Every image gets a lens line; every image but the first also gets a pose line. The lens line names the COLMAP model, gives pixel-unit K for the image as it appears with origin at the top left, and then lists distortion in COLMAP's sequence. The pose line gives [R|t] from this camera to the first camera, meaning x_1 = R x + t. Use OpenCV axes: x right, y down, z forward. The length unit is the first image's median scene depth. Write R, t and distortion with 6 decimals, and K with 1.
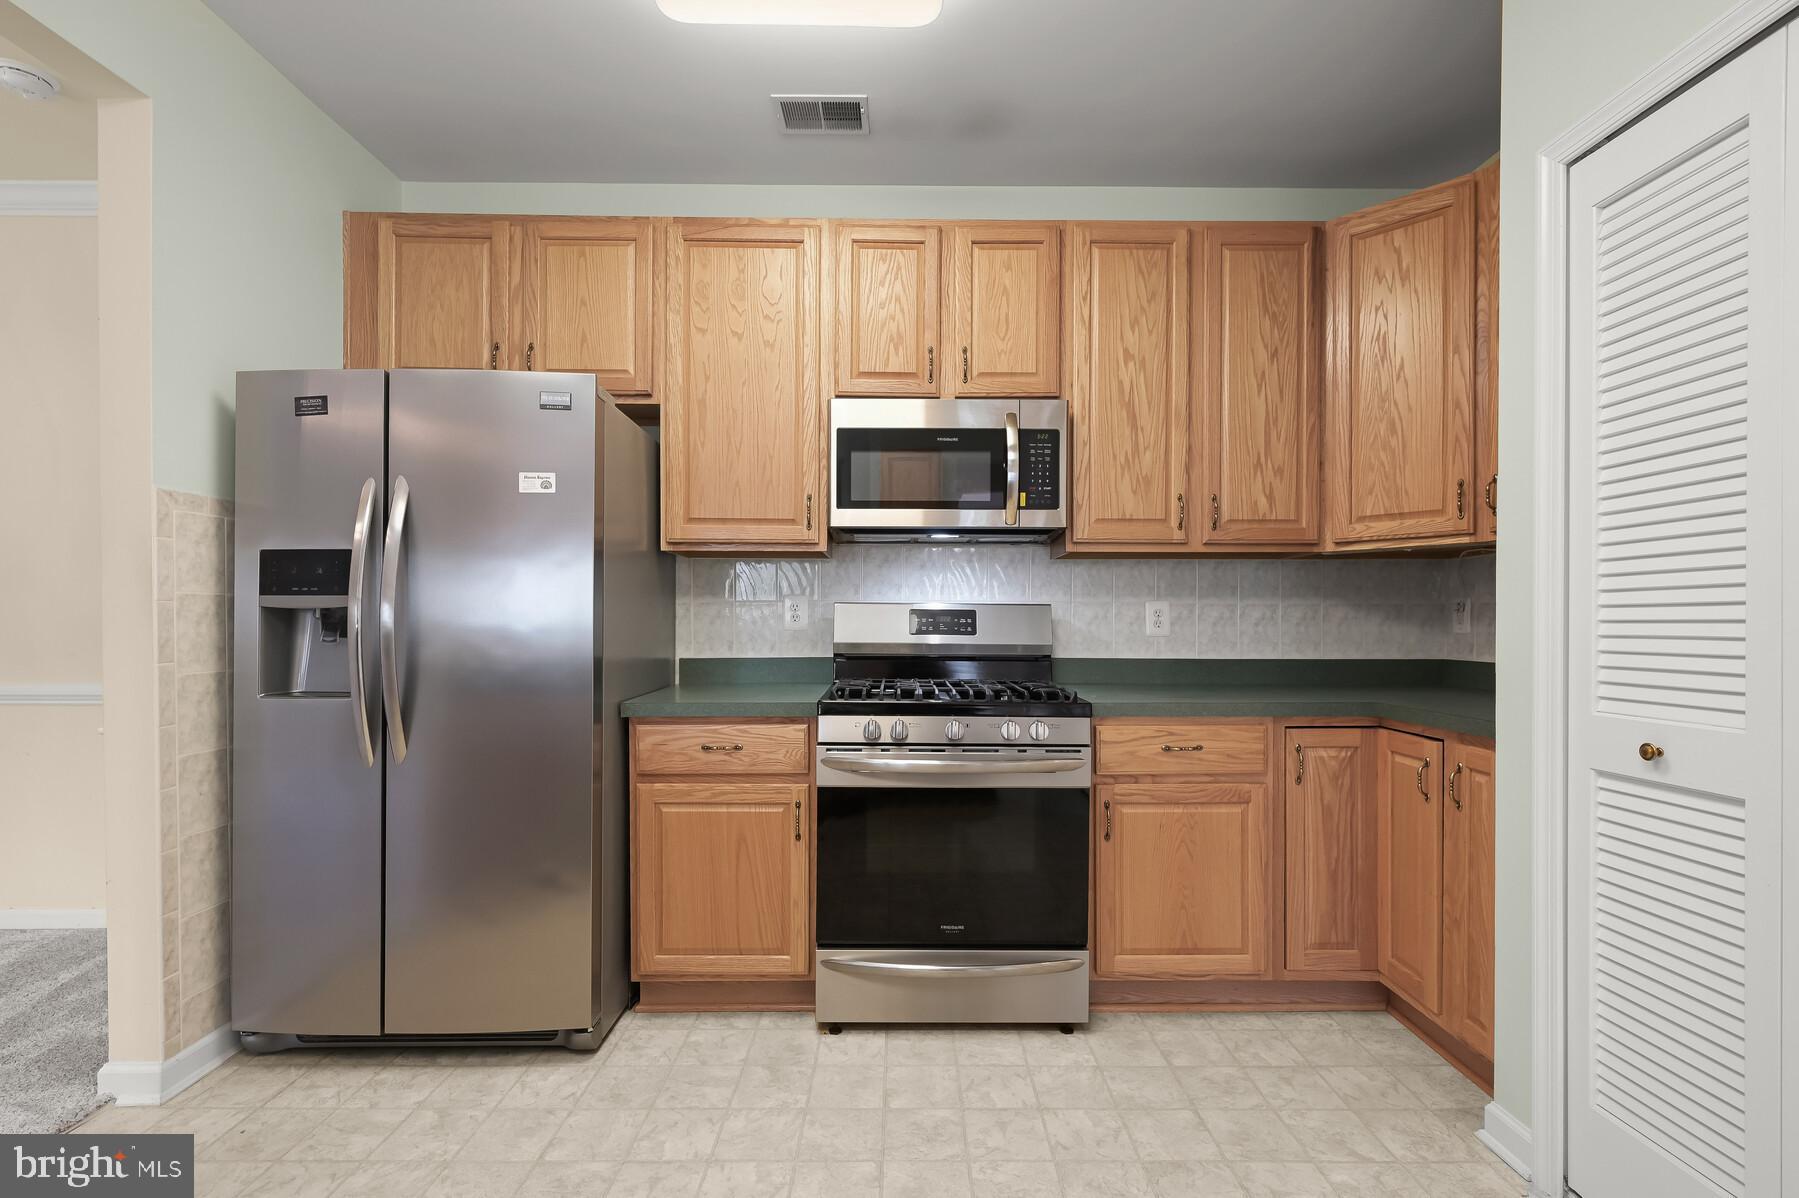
lens RADIAL K [[802.1, 0, 900.6], [0, 802.1, 631.4], [0, 0, 1]] dist [0.000912, 0.000164]
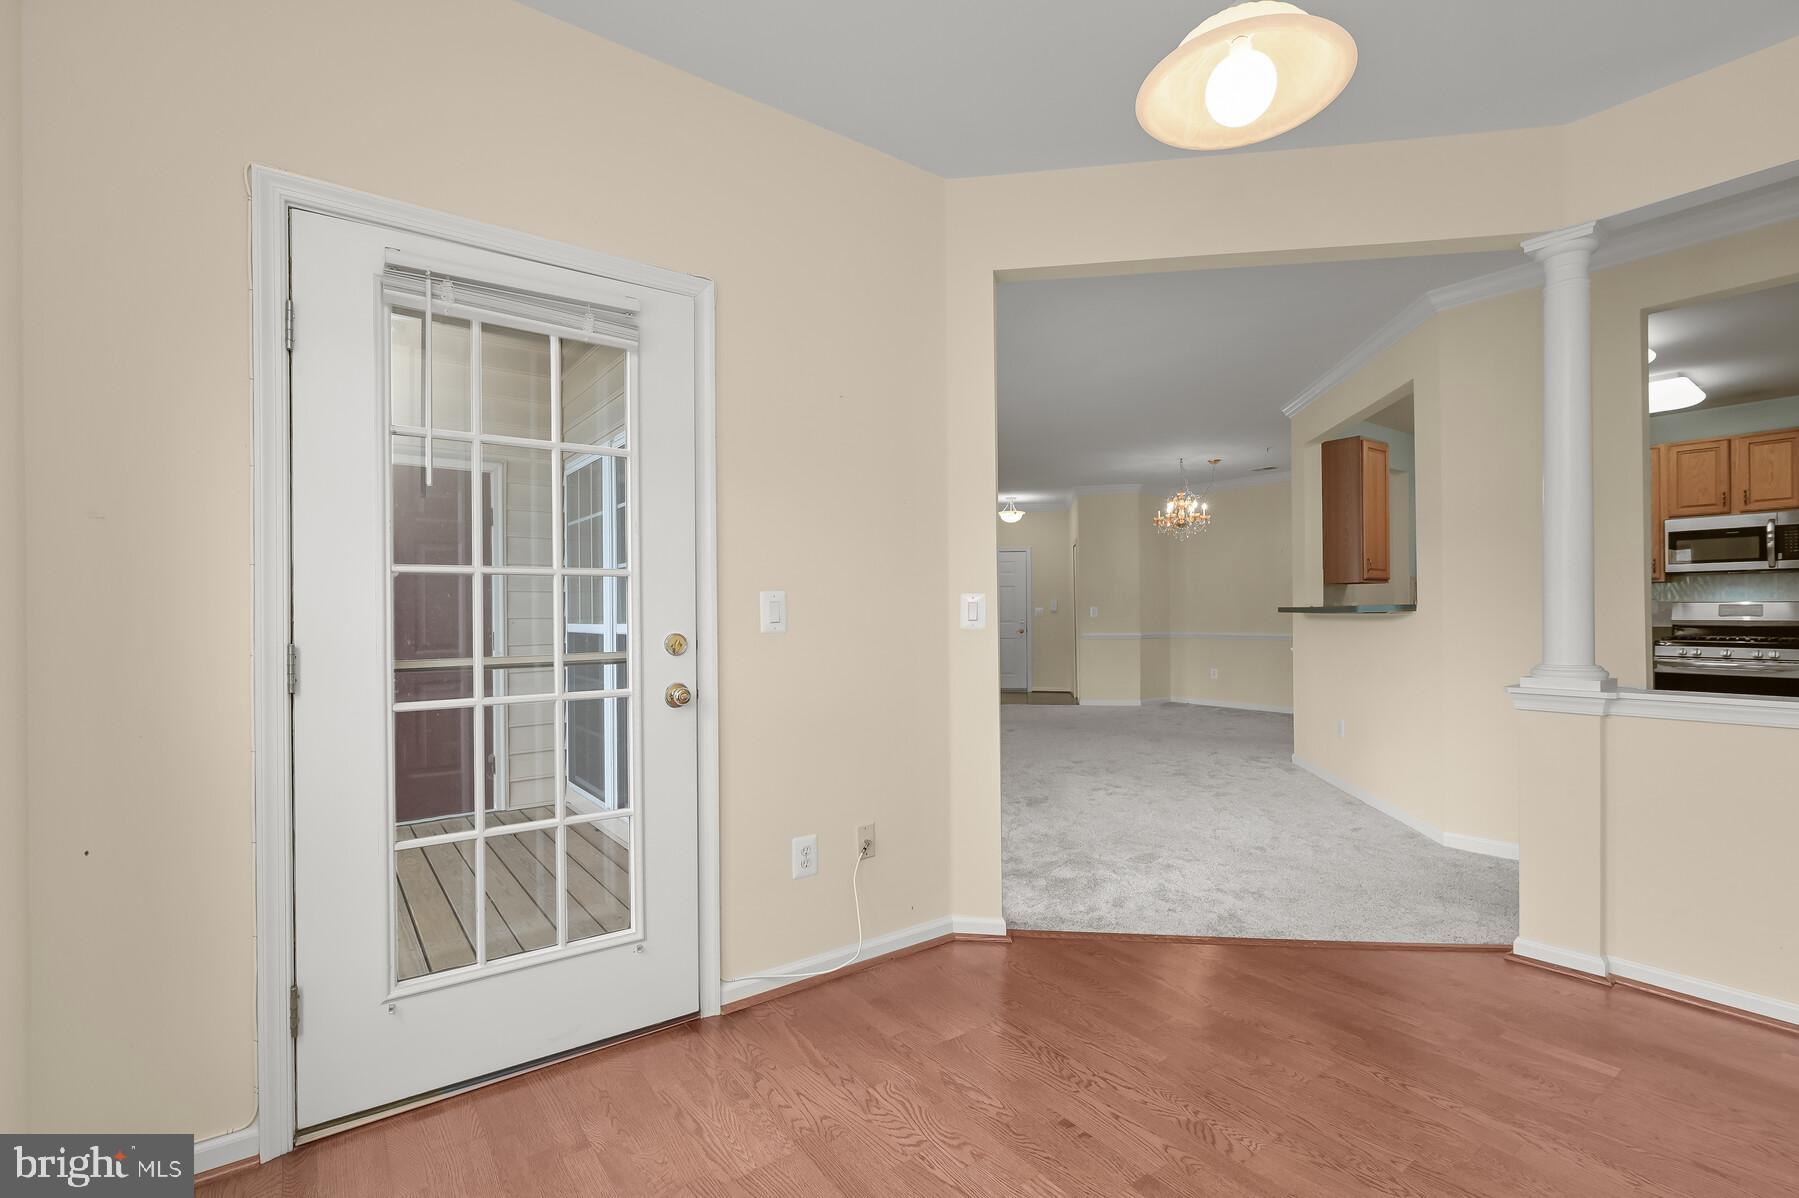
lens RADIAL K [[803.2, 0, 907.0], [0, 803.2, 610.4], [0, 0, 1]] dist [-0.001933, 0.000405]
pose [[0.590993, -0.009485, -0.806621, 0.548323], [-0.001210, 0.999919, -0.012645, 0.022163], [0.806676, 0.008449, 0.590934, -2.449989]]
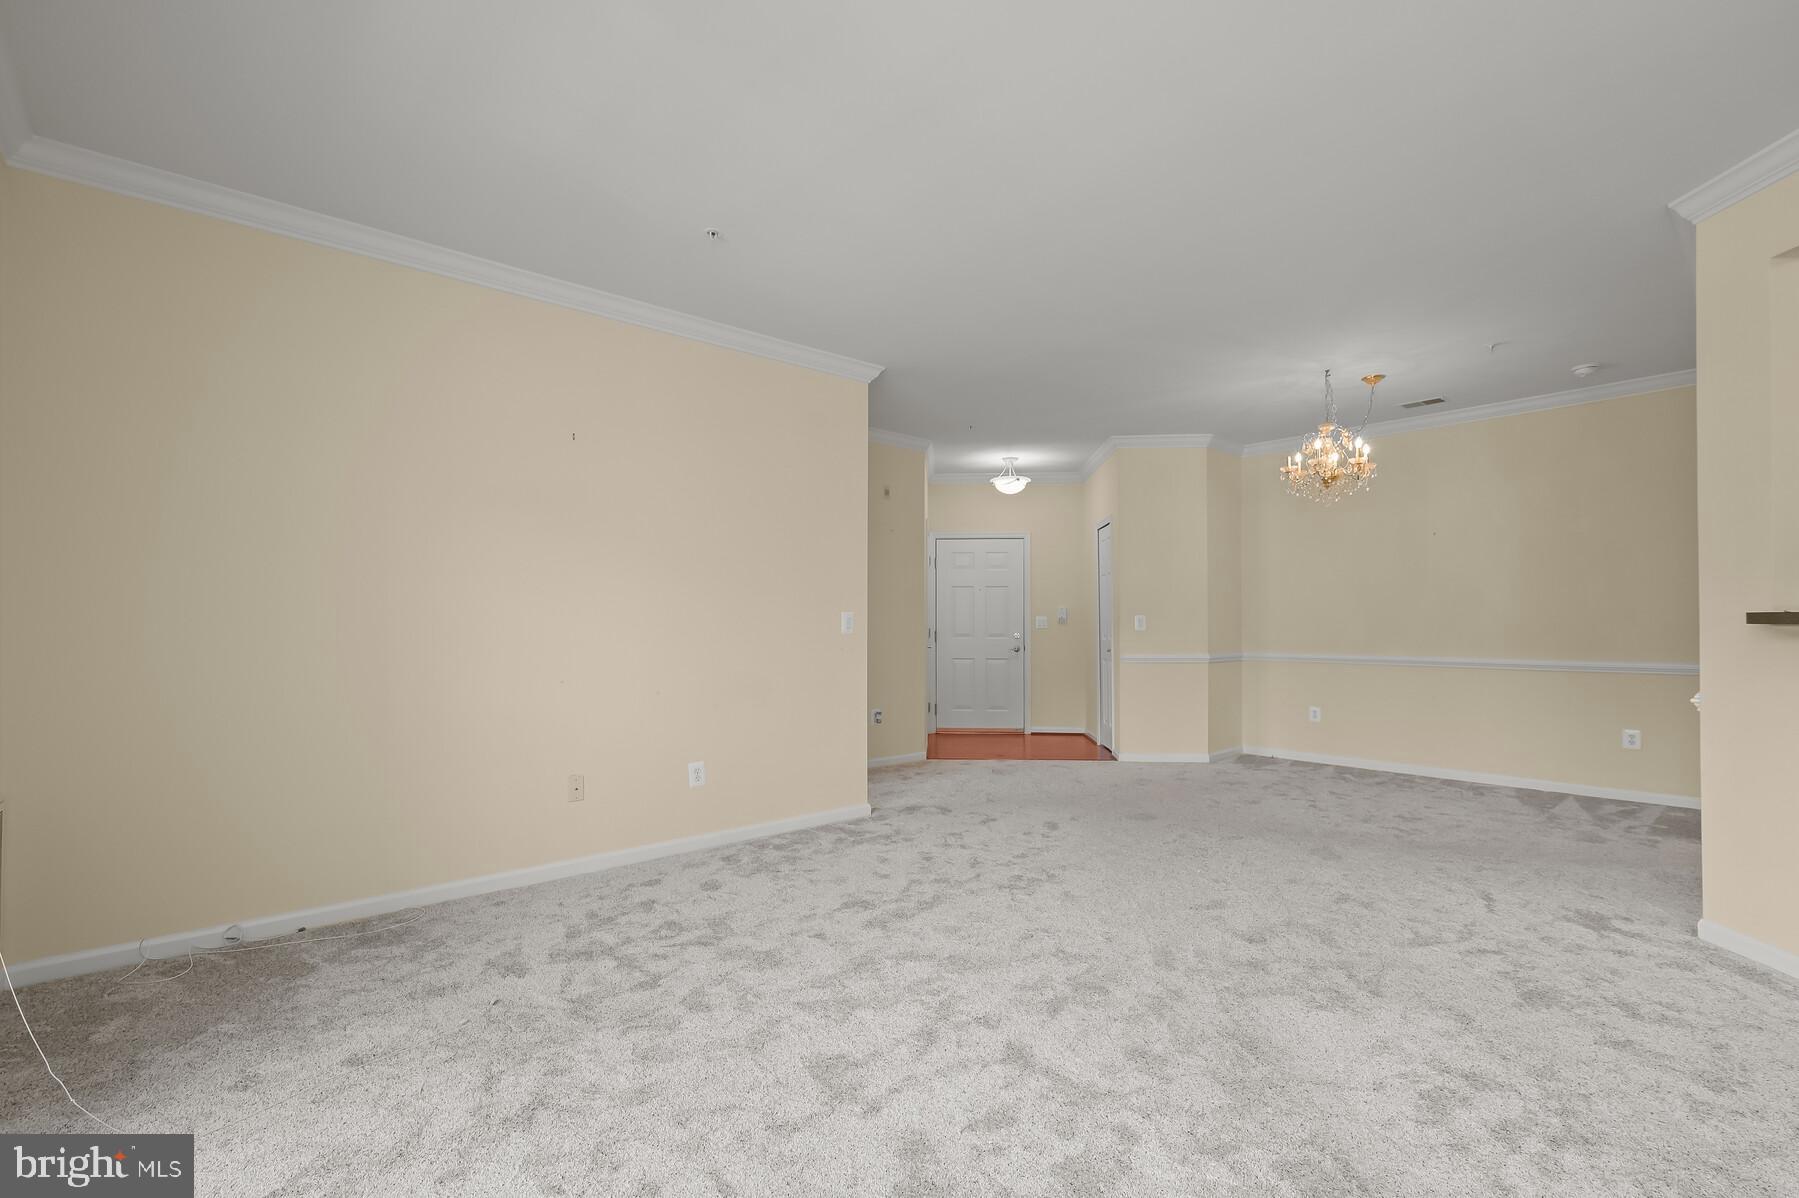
lens RADIAL K [[793.8, 0, 900.1], [0, 793.8, 611.7], [0, 0, 1]] dist [0.011682, -0.000010]
pose [[0.656255, -0.016645, -0.754356, -0.696158], [-0.003992, 0.999666, -0.025531, 0.011558], [0.754529, 0.019766, 0.655969, -1.661517]]
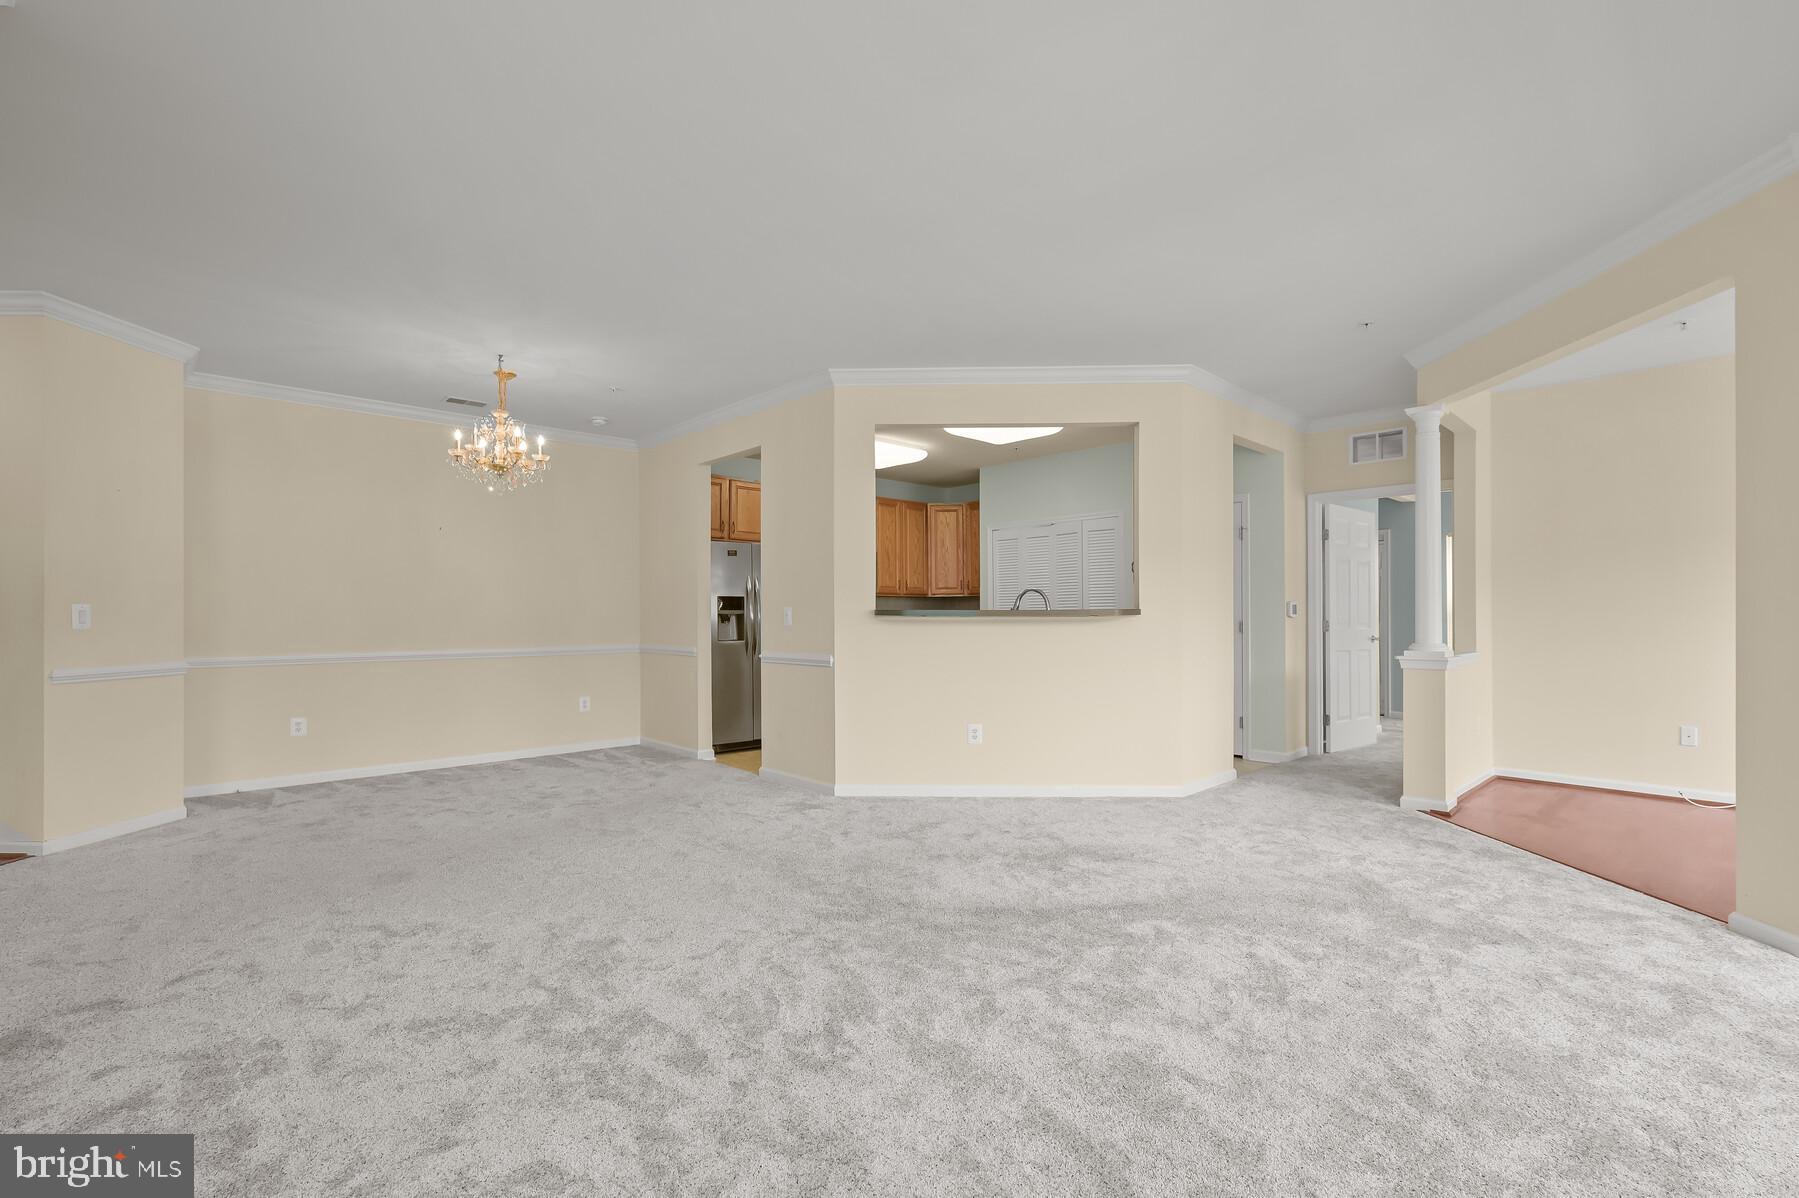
lens RADIAL K [[793.8, 0, 900.1], [0, 793.8, 611.7], [0, 0, 1]] dist [0.011682, -0.000010]
pose [[0.738474, -0.000270, 0.674282, -2.084213], [0.012341, 0.999838, -0.013116, 0.011565], [-0.674169, 0.018007, 0.738357, -1.618992]]
